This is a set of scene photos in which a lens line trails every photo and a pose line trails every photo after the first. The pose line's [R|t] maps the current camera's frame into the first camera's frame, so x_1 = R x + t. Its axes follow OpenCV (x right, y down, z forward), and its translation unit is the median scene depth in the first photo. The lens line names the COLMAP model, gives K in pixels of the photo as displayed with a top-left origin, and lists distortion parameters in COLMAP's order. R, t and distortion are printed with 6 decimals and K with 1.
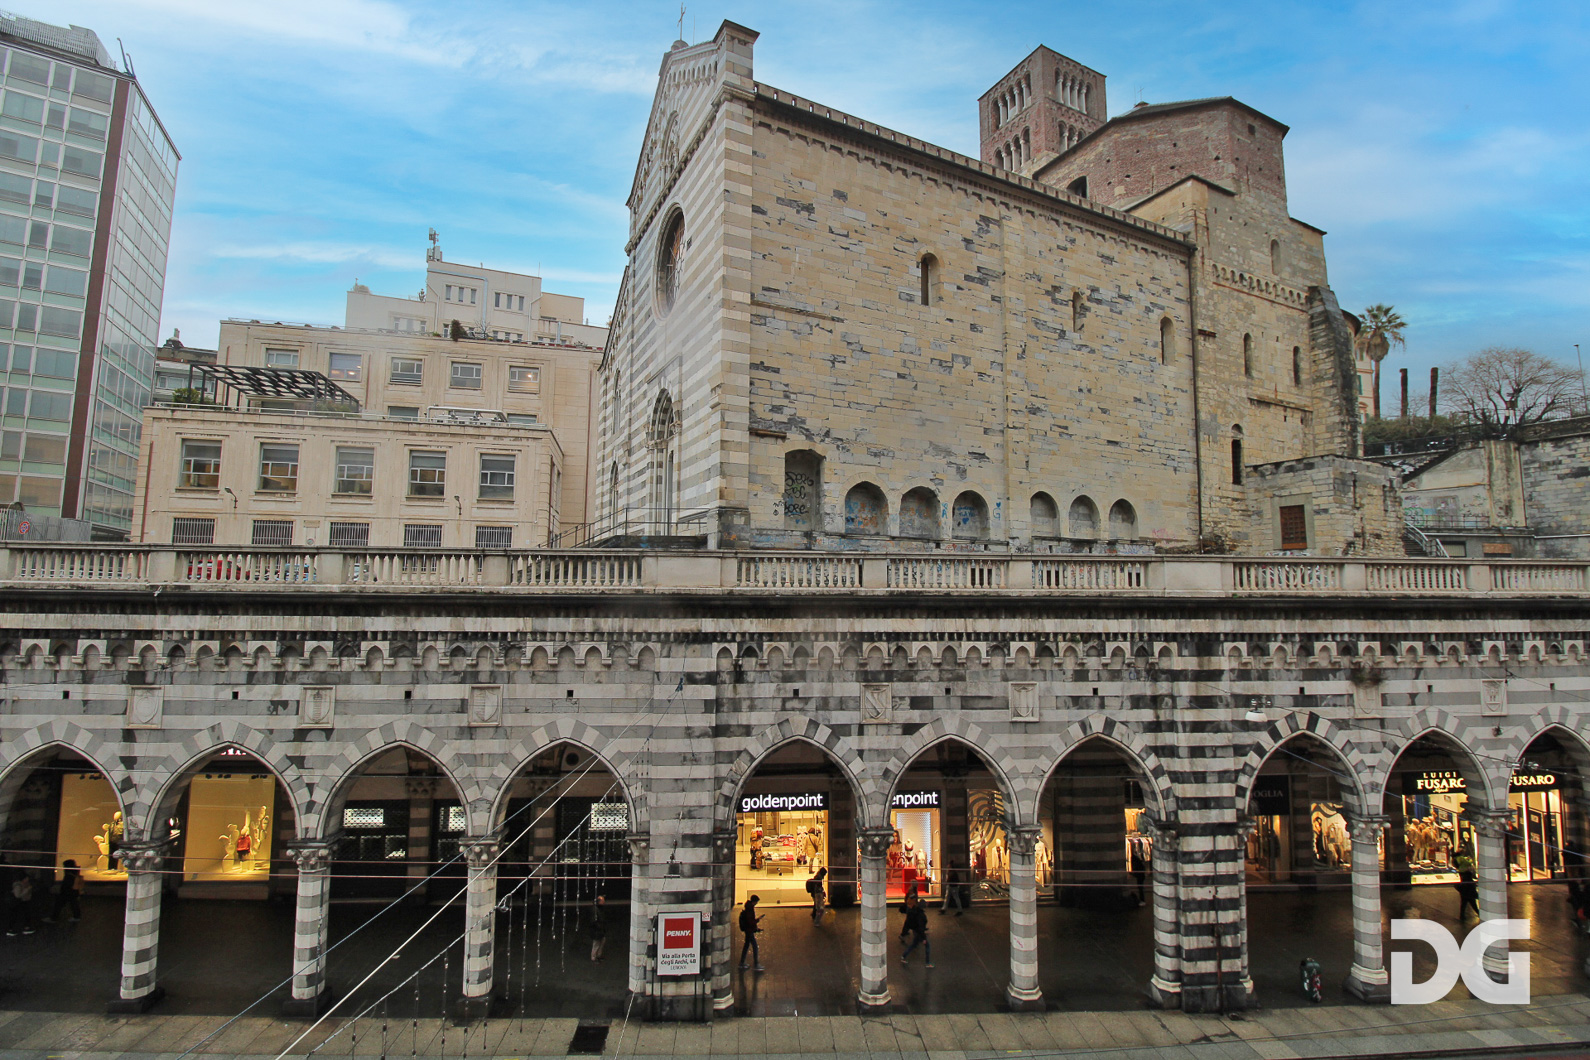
lens RADIAL K [[740.4, 0, 797.4], [0, 740.4, 516.5], [0, 0, 1]] dist [-0.000132, -0.012587]
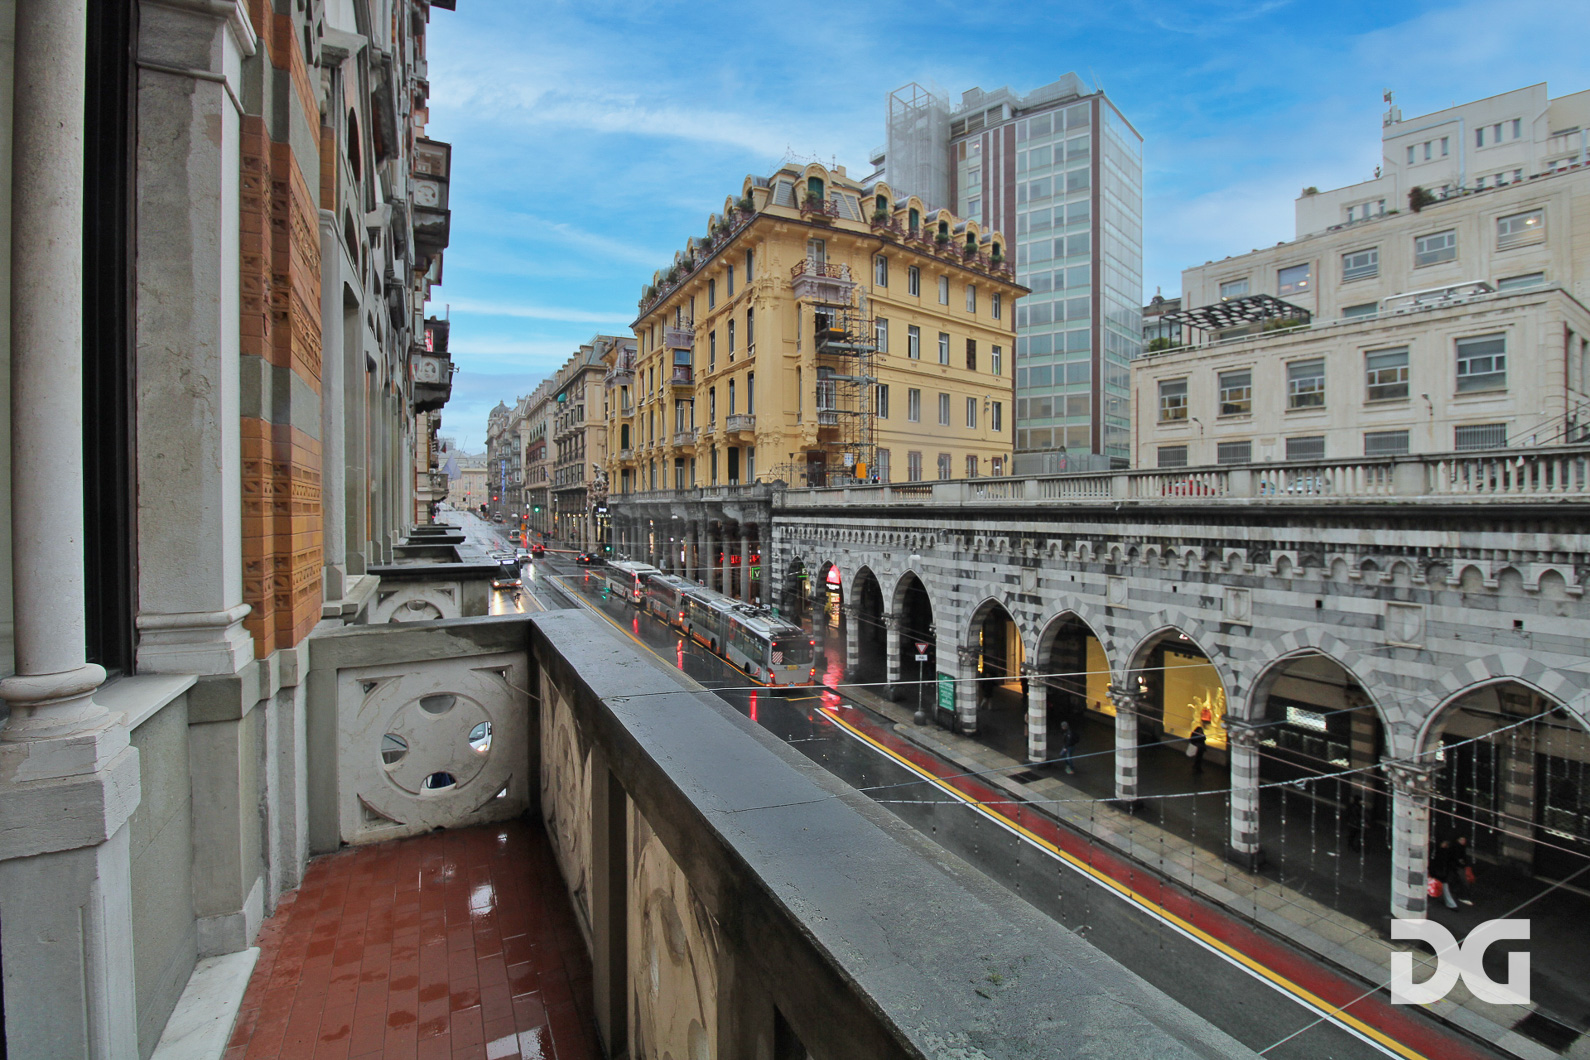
lens RADIAL K [[740.4, 0, 785.4], [0, 740.4, 520.9], [0, 0, 1]] dist [-0.000132, -0.012587]
pose [[0.345481, 0.007888, -0.938392, 0.131290], [0.104491, 0.993423, 0.046821, 0.001860], [0.932590, -0.114229, 0.342385, -0.016415]]
